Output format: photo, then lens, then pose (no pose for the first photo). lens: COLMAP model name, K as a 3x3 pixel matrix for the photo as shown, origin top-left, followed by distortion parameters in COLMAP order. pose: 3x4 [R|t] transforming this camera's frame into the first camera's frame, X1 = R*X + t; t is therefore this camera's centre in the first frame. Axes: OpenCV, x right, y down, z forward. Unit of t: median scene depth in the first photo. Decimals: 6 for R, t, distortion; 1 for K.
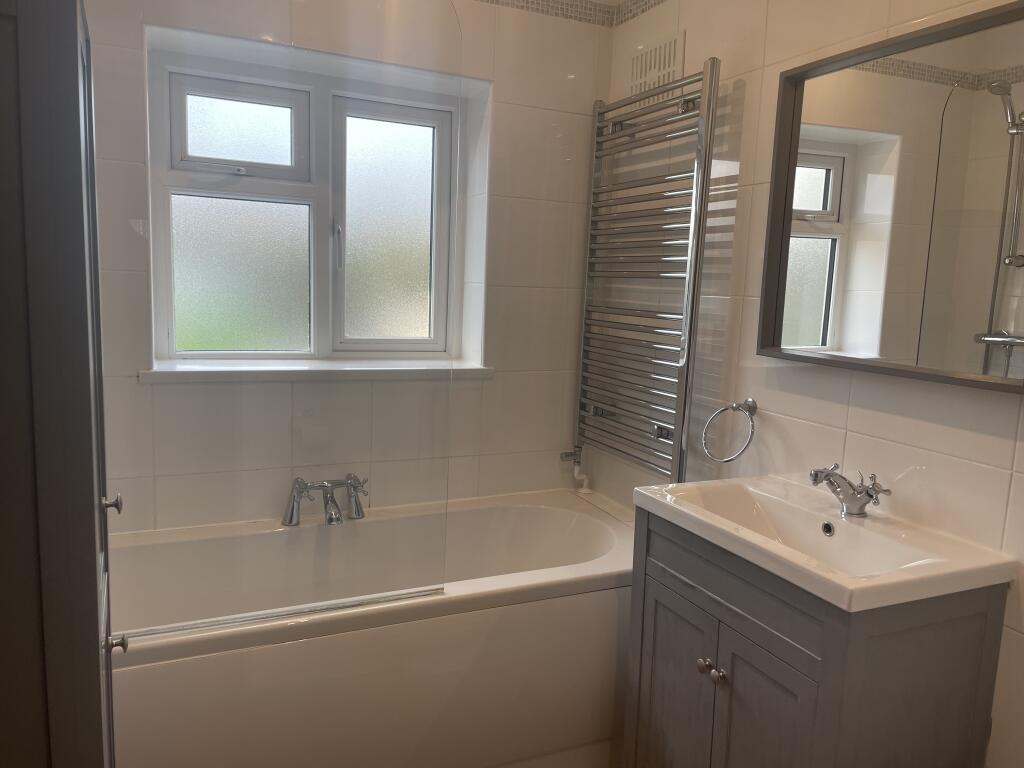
lens RADIAL K [[768.5, 0, 511.9], [0, 768.5, 382.7], [0, 0, 1]] dist [0.102106, 0.006437]
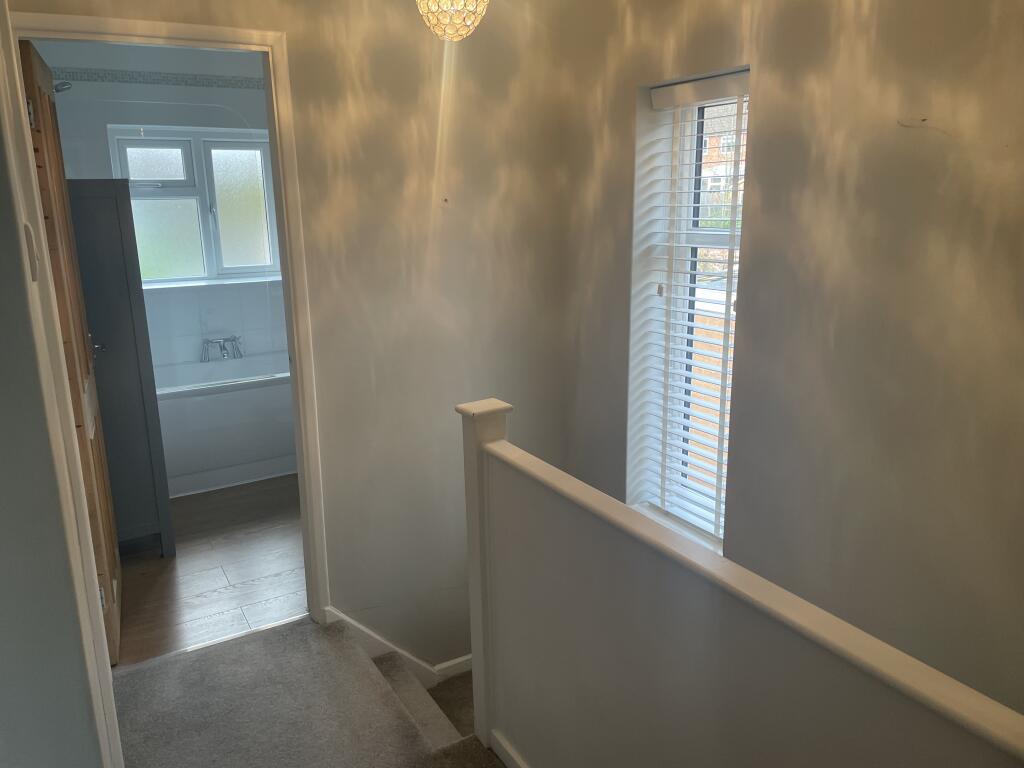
lens RADIAL K [[768.5, 0, 512.5], [0, 768.5, 382.9], [0, 0, 1]] dist [0.102106, 0.006437]
pose [[0.990443, -0.066663, 0.120740, 0.265330], [0.052828, 0.992033, 0.114368, 0.045351], [-0.127402, -0.106897, 0.986074, -1.131872]]
